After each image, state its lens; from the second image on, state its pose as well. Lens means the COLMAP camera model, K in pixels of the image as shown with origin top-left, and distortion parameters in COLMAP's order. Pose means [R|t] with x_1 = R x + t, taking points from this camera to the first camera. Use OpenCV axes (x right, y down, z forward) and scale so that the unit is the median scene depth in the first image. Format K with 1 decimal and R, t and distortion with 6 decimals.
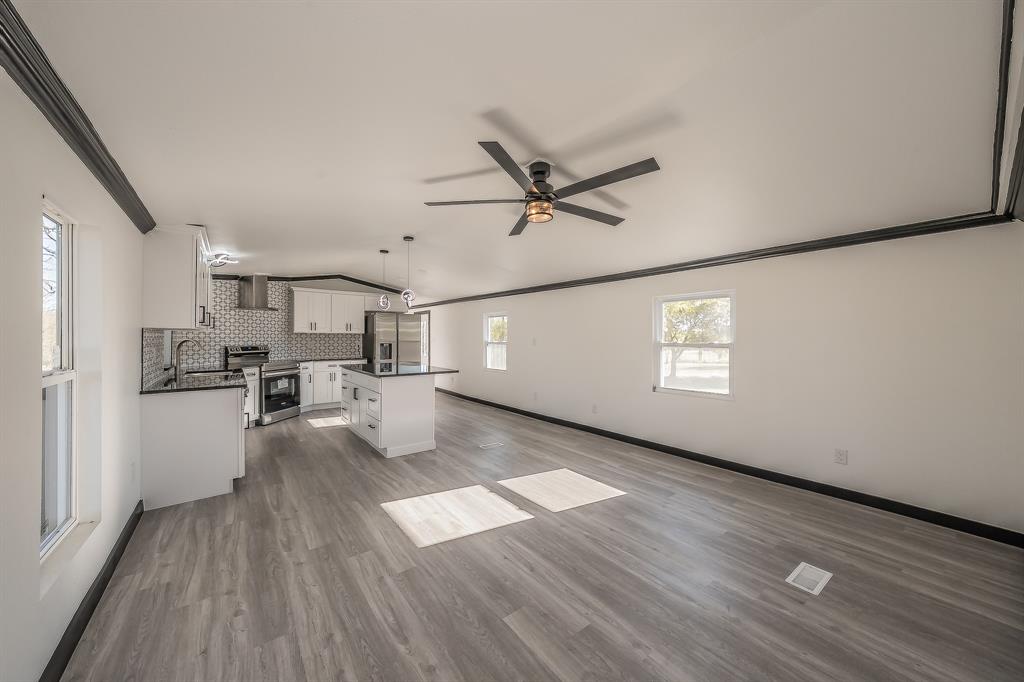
lens RADIAL K [[365.2, 0, 519.1], [0, 365.2, 335.0], [0, 0, 1]] dist [-0.006349, 0.000120]
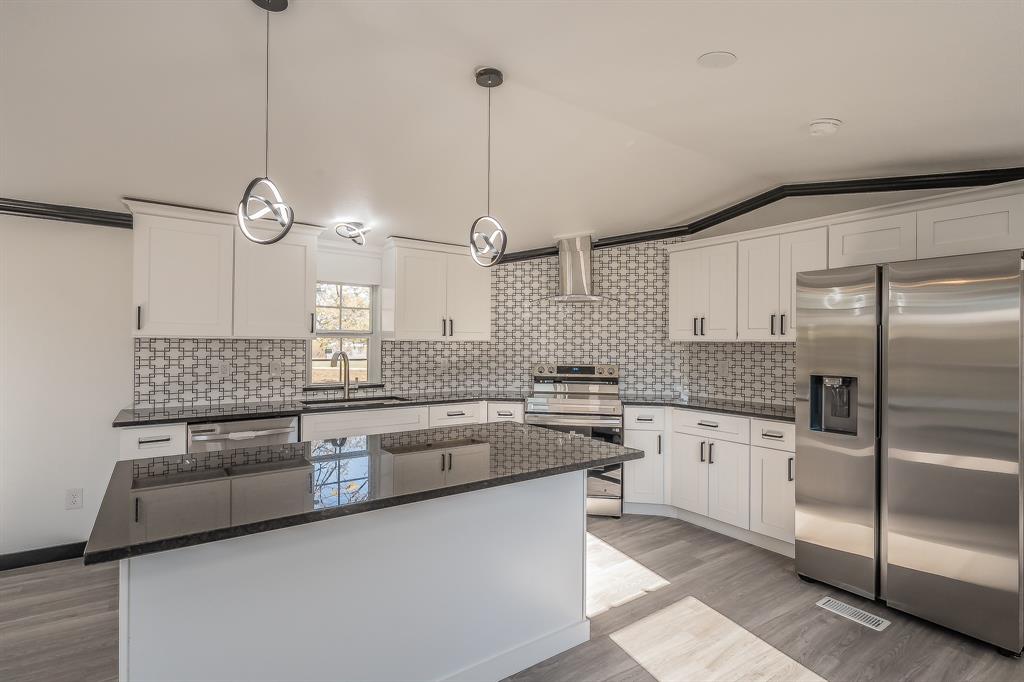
lens RADIAL K [[497.9, 0, 509.0], [0, 497.9, 339.6], [0, 0, 1]] dist [0.003507, -0.001017]
pose [[-0.061196, -0.011644, -0.998058, 0.048448], [-0.001770, 0.999932, -0.011557, -0.000909], [0.998124, 0.001060, -0.061213, 1.018668]]
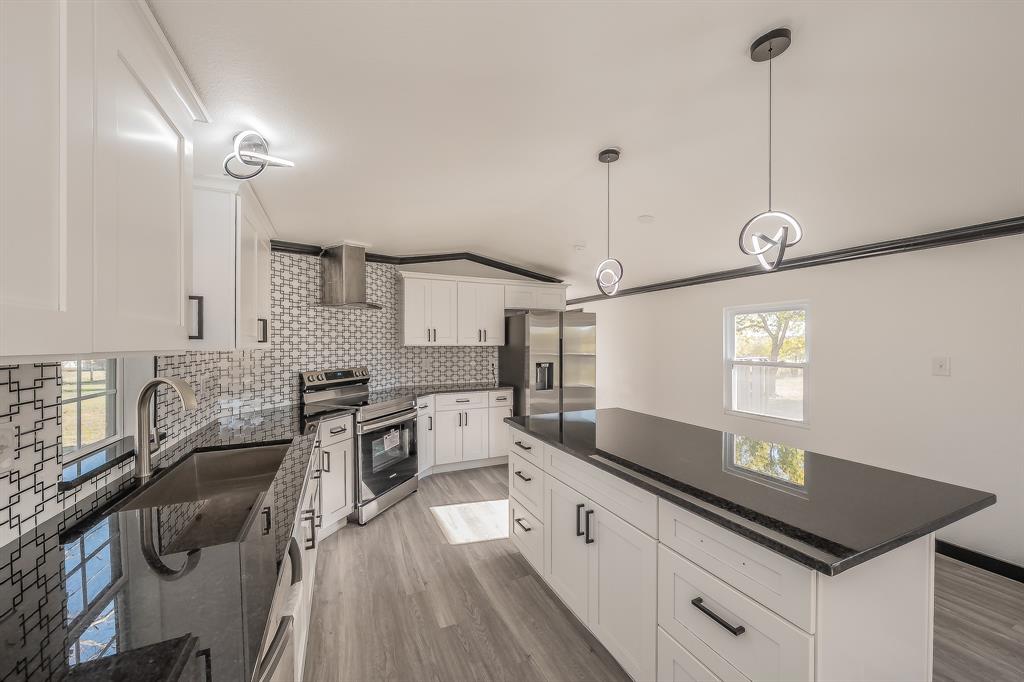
lens RADIAL K [[365.2, 0, 498.3], [0, 365.2, 344.3], [0, 0, 1]] dist [-0.006349, 0.000120]
pose [[0.966116, -0.006610, -0.258022, -0.374871], [0.008157, 0.999955, 0.004924, -0.013036], [0.257978, -0.006862, 0.966127, 0.546666]]
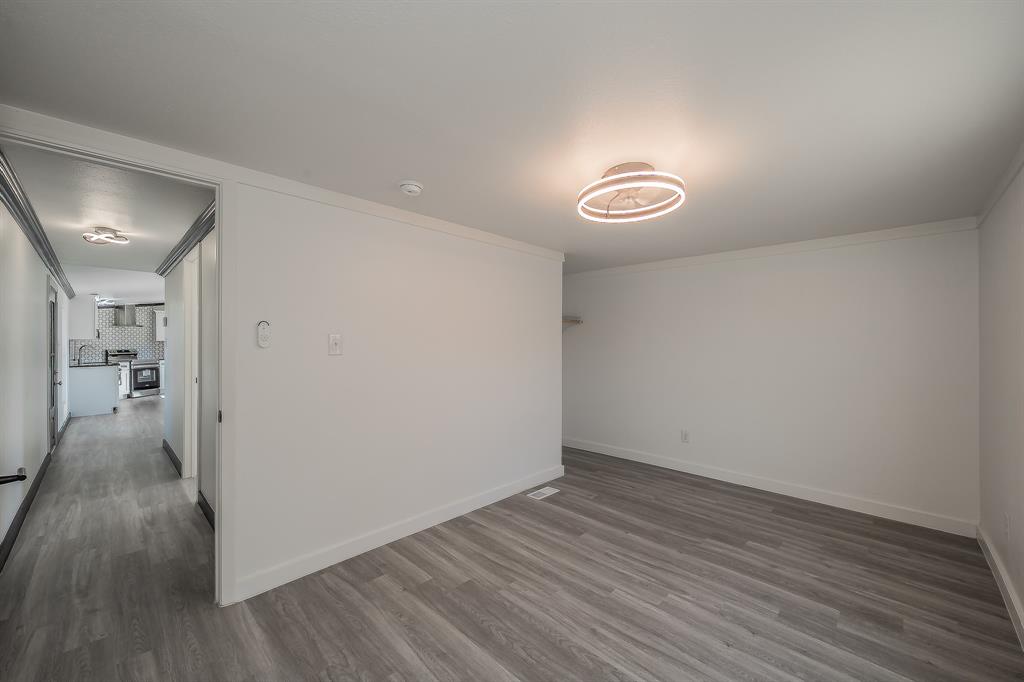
lens RADIAL K [[399.0, 0, 518.4], [0, 399.0, 337.7], [0, 0, 1]] dist [0.000305, -0.000260]
pose [[0.988112, -0.000862, 0.153730, 0.744394], [0.001344, 0.999995, -0.003029, -0.015014], [-0.153727, 0.003199, 0.988108, -1.053043]]
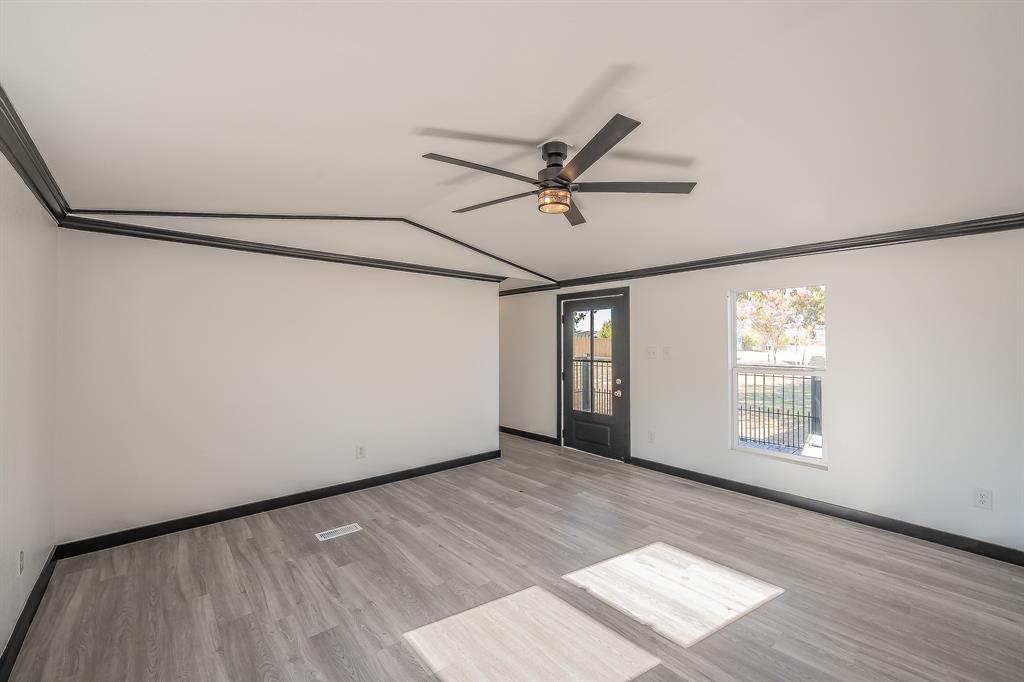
lens RADIAL K [[416.9, 0, 508.4], [0, 416.9, 335.0], [0, 0, 1]] dist [0.002008, -0.000234]
pose [[-0.999382, -0.008553, -0.034093, 0.094231], [-0.007538, 0.999527, -0.029800, 0.000536], [0.034332, -0.029525, -0.998974, 0.965883]]
